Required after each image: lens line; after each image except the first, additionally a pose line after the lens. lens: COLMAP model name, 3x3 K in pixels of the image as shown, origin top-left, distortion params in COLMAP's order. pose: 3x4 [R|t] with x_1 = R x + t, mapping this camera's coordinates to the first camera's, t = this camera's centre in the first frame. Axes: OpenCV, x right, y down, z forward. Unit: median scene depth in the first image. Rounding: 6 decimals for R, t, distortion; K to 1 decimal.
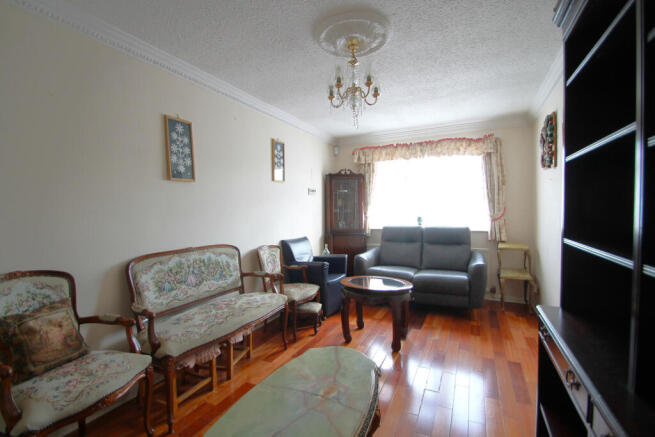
lens RADIAL K [[314.7, 0, 329.1], [0, 314.7, 216.2], [0, 0, 1]] dist [0.000328, -0.000229]
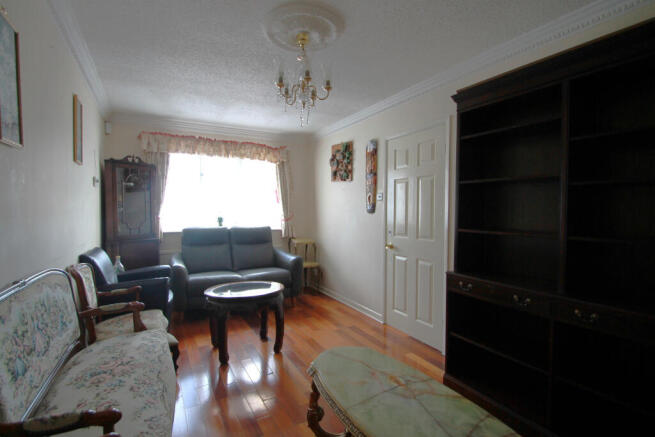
lens RADIAL K [[314.7, 0, 329.1], [0, 314.7, 216.2], [0, 0, 1]] dist [0.000328, -0.000229]
pose [[0.581742, -0.001504, 0.813372, -0.337986], [0.002990, 0.999995, -0.000290, -0.000613], [-0.813368, 0.002600, 0.581744, 0.189719]]
